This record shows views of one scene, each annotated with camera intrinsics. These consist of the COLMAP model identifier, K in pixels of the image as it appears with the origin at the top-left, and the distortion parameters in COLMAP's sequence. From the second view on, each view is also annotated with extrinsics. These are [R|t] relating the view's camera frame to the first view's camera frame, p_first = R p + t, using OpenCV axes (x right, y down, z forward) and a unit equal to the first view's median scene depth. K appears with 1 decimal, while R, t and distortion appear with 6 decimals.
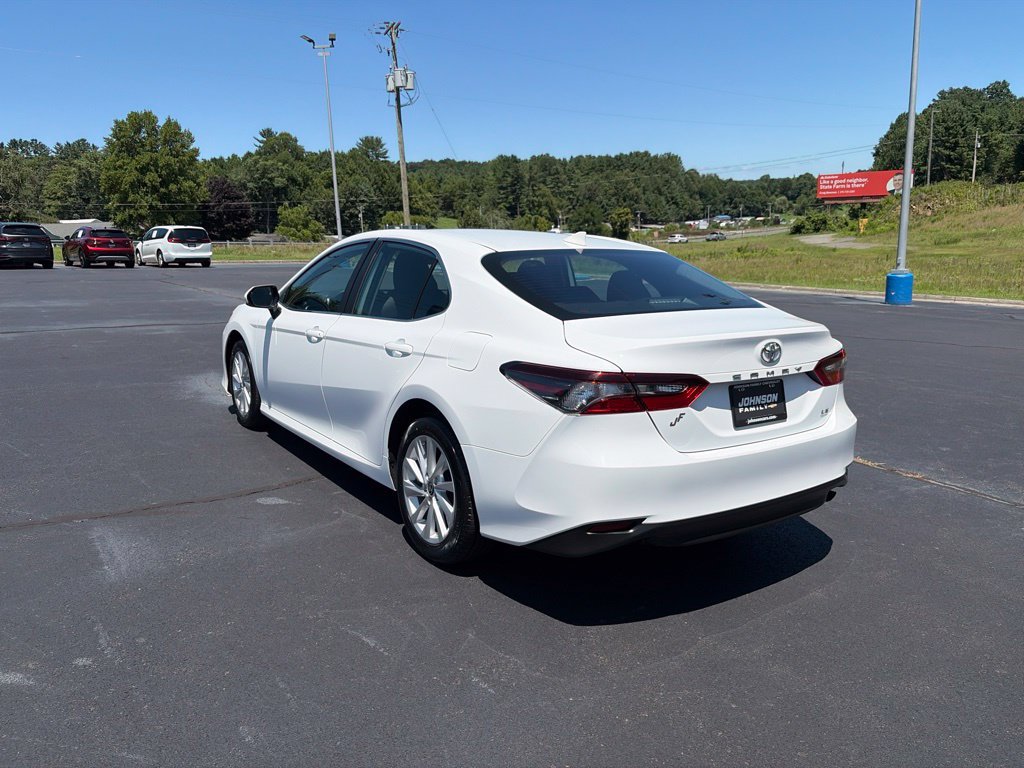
lens RADIAL K [[761.1, 0, 536.7], [0, 761.1, 384.4], [0, 0, 1]] dist [0.000760, -0.006171]
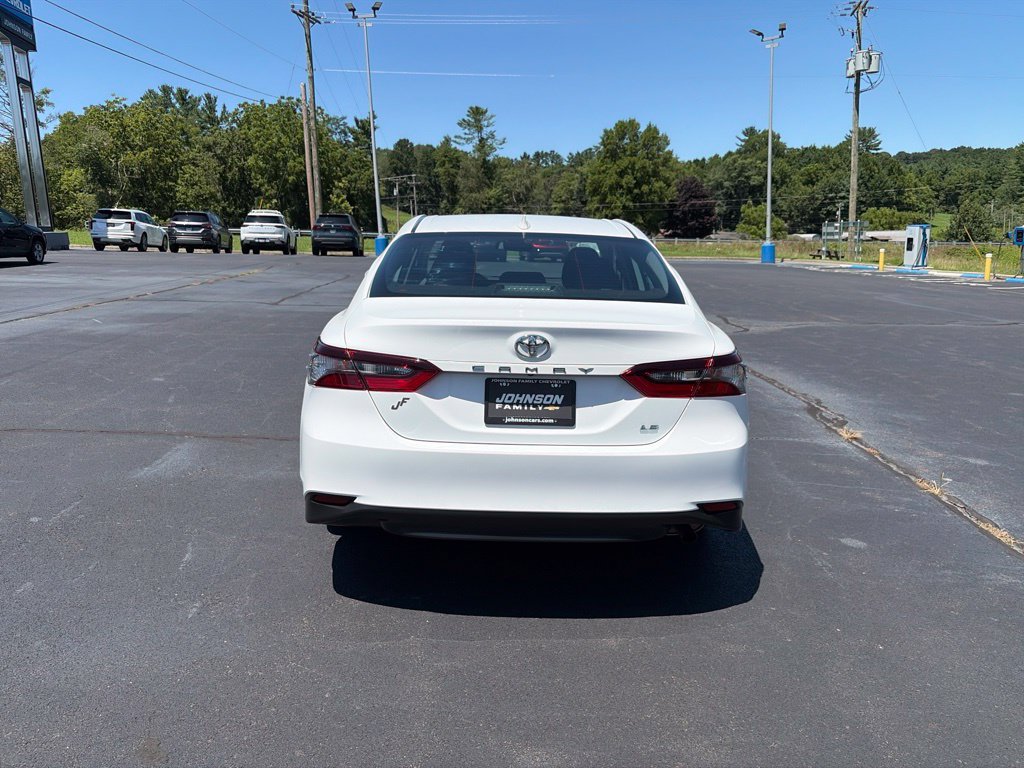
lens RADIAL K [[762.7, 0, 523.6], [0, 762.7, 380.5], [0, 0, 1]] dist [0.061488, -0.069275]
pose [[0.834847, 0.109689, -0.539443, 0.774124], [-0.111648, 0.993319, 0.029192, -0.026756], [0.539041, 0.035857, 0.841516, 0.242883]]
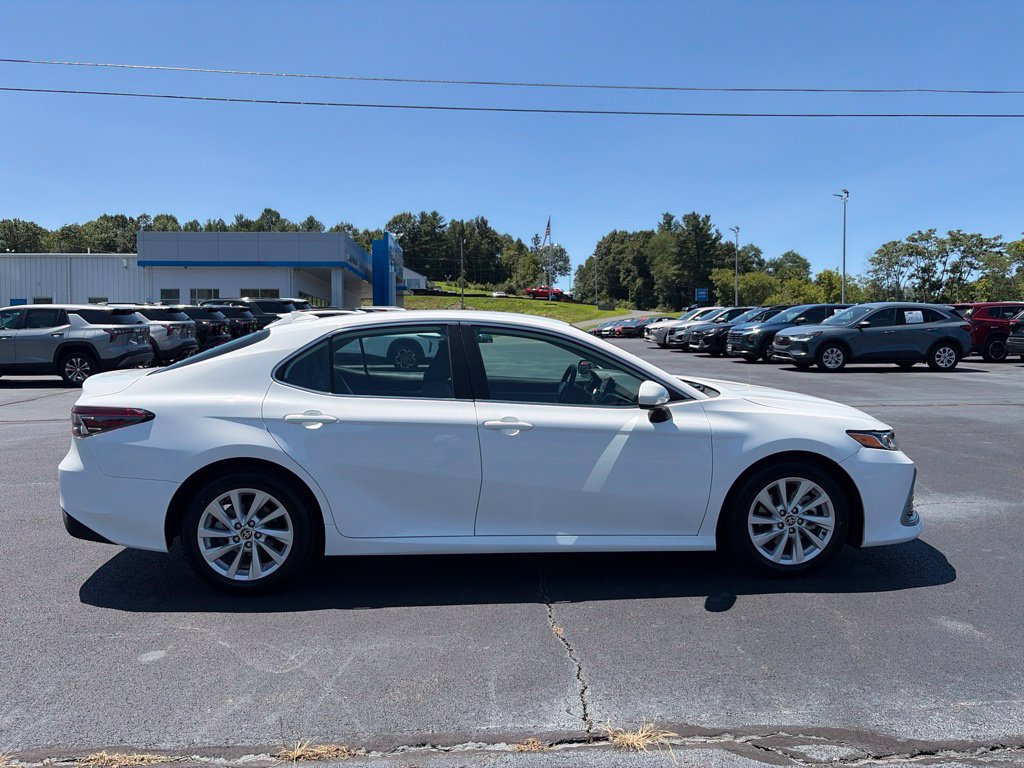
lens RADIAL K [[784.0, 0, 512.0], [0, 784.0, 384.0], [0, 0, 1]] dist [0.004945, -0.005668]
pose [[-0.517070, 0.060832, -0.853778, 1.264159], [-0.163022, 0.972214, 0.168001, -0.459150], [0.840275, 0.226052, -0.492786, 2.499036]]
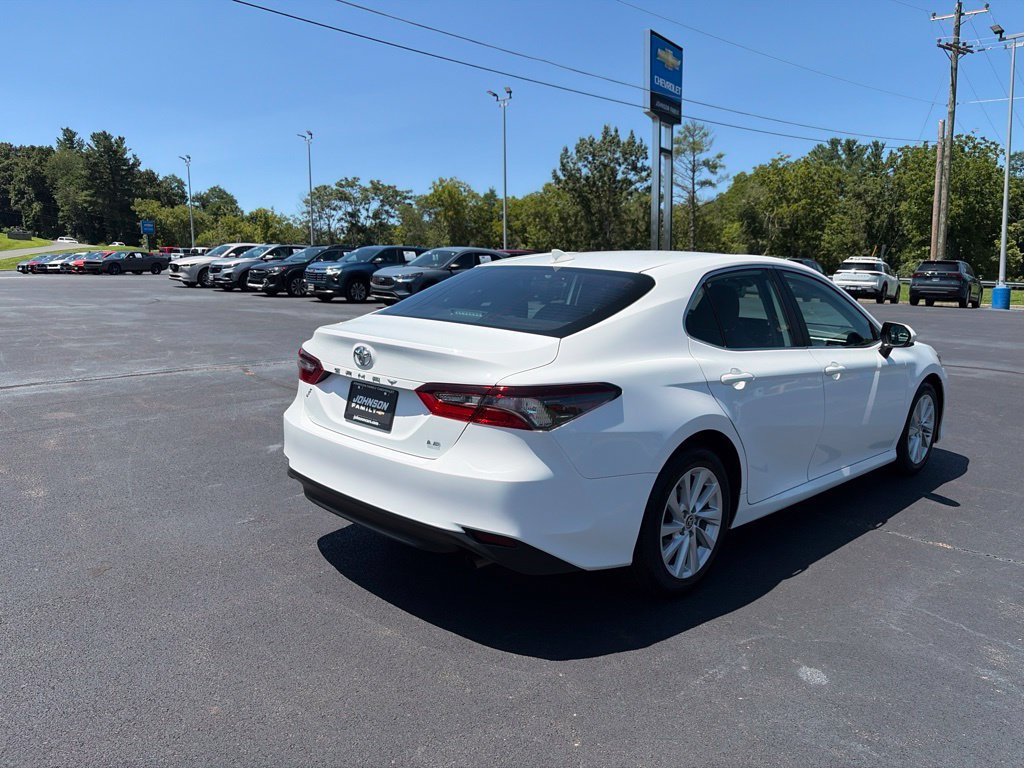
lens RADIAL K [[784.0, 0, 512.0], [0, 784.0, 384.0], [0, 0, 1]] dist [0.004945, -0.005668]
pose [[0.187577, 0.143026, -0.971781, 1.381827], [-0.206919, 0.972895, 0.103249, -0.156770], [0.960208, 0.181713, 0.212088, 0.962904]]
